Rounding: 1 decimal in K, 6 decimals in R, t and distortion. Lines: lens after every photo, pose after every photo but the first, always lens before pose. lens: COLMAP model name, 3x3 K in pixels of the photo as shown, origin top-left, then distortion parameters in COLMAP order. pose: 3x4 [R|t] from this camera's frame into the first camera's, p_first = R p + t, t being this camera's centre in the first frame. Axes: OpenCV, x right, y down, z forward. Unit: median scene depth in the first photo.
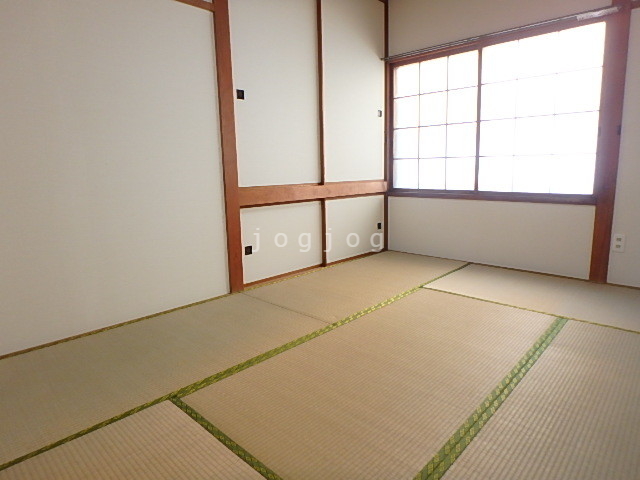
lens RADIAL K [[404.9, 0, 320.7], [0, 404.9, 239.0], [0, 0, 1]] dist [-0.006693, 0.002826]
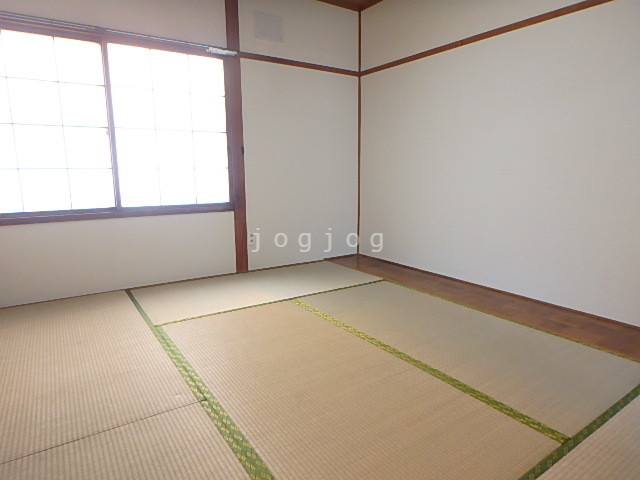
lens RADIAL K [[404.9, 0, 321.9], [0, 404.9, 239.1], [0, 0, 1]] dist [-0.006693, 0.002826]
pose [[0.222914, -0.142143, 0.964419, -0.434522], [0.179483, 0.978384, 0.102716, -0.075477], [-0.958173, 0.150200, 0.243608, 0.454838]]
